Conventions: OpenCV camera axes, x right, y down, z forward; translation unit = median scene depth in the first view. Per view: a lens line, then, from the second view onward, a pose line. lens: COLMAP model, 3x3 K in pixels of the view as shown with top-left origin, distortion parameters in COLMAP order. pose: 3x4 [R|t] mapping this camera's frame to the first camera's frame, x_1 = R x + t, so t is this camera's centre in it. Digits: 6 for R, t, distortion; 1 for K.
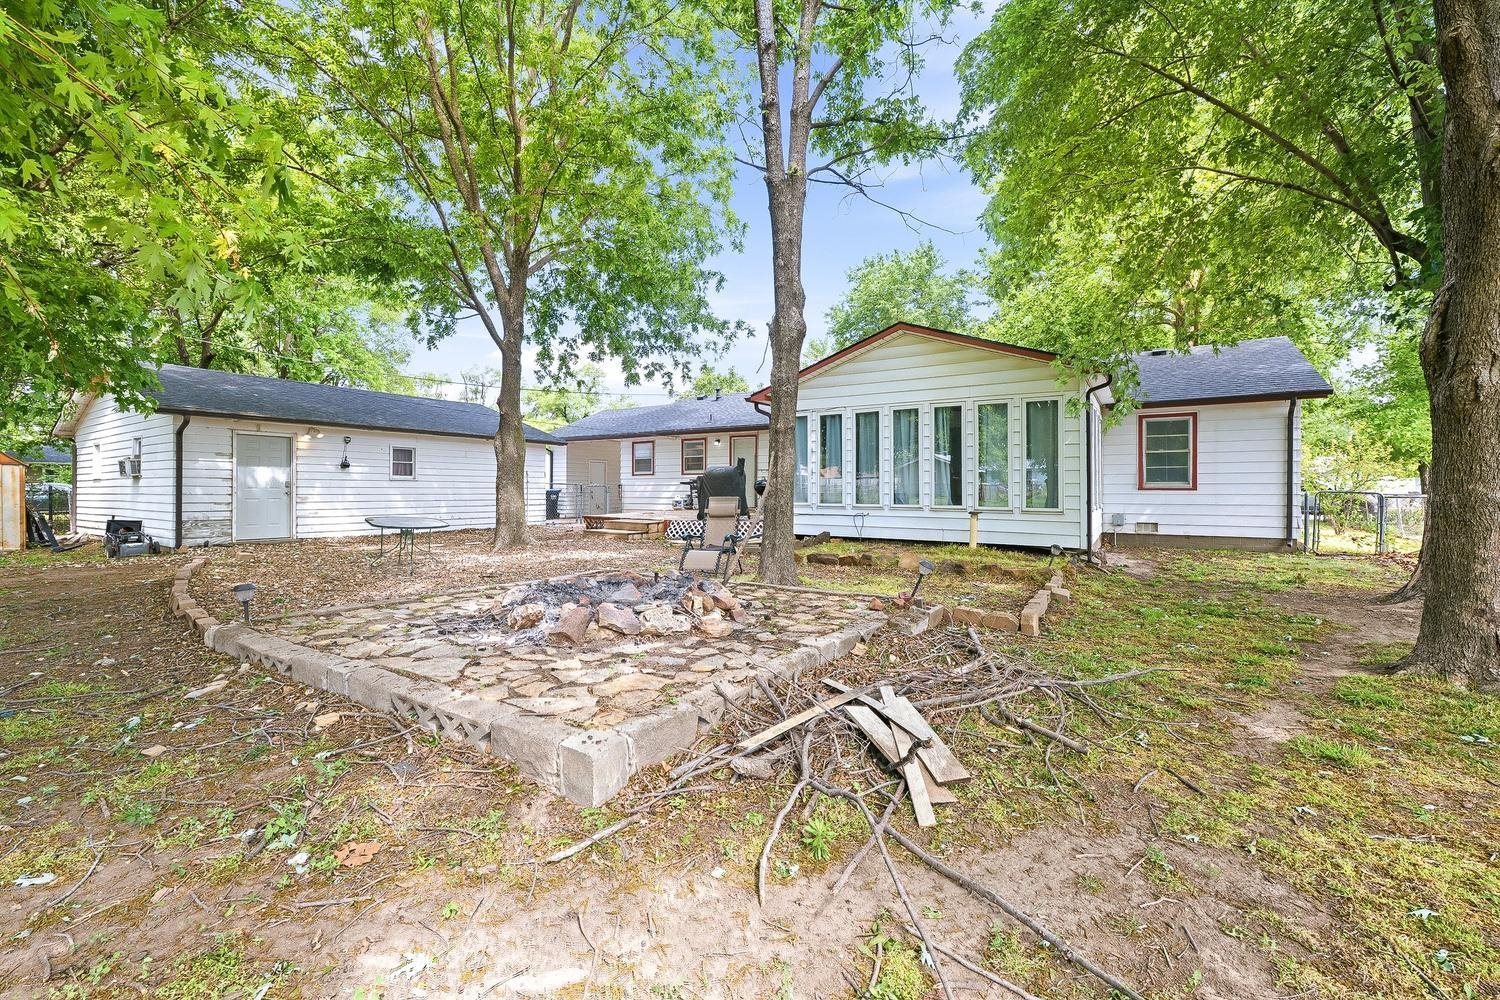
lens RADIAL K [[591.7, 0, 750.0], [0, 591.7, 500.0], [0, 0, 1]] dist [-0.016851, -0.000015]
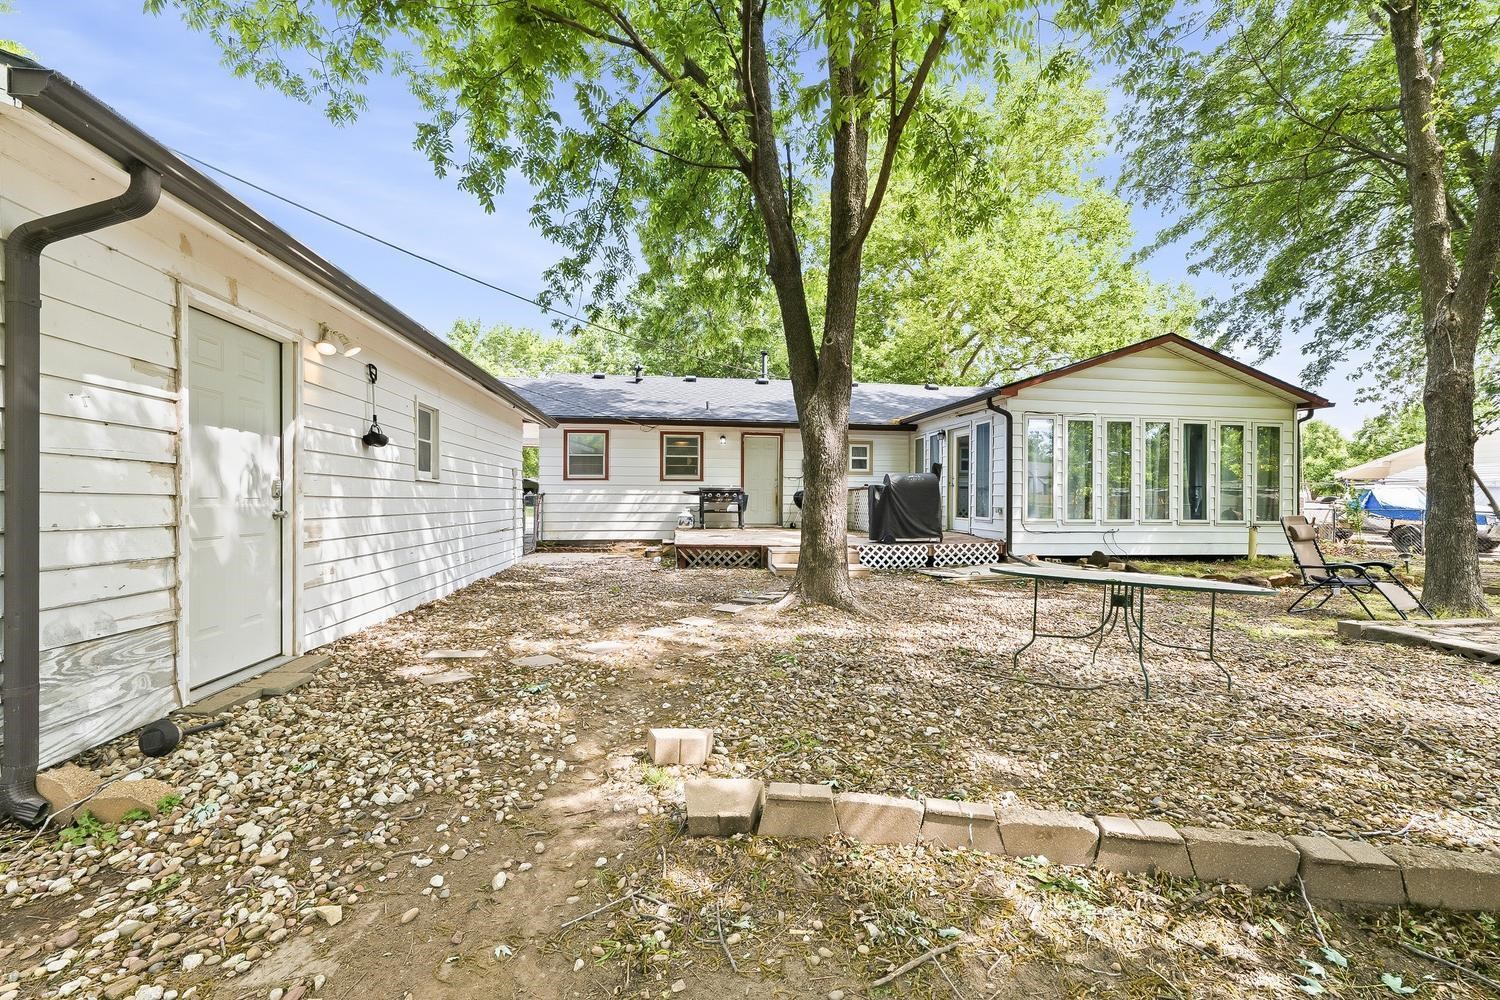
lens RADIAL K [[617.3, 0, 750.0], [0, 617.3, 500.0], [0, 0, 1]] dist [0.000285, 0.000001]
pose [[0.762525, 0.002738, 0.646953, -0.869636], [0.007134, 0.999895, -0.012640, -0.015679], [-0.646920, 0.014253, 0.762425, 0.620831]]
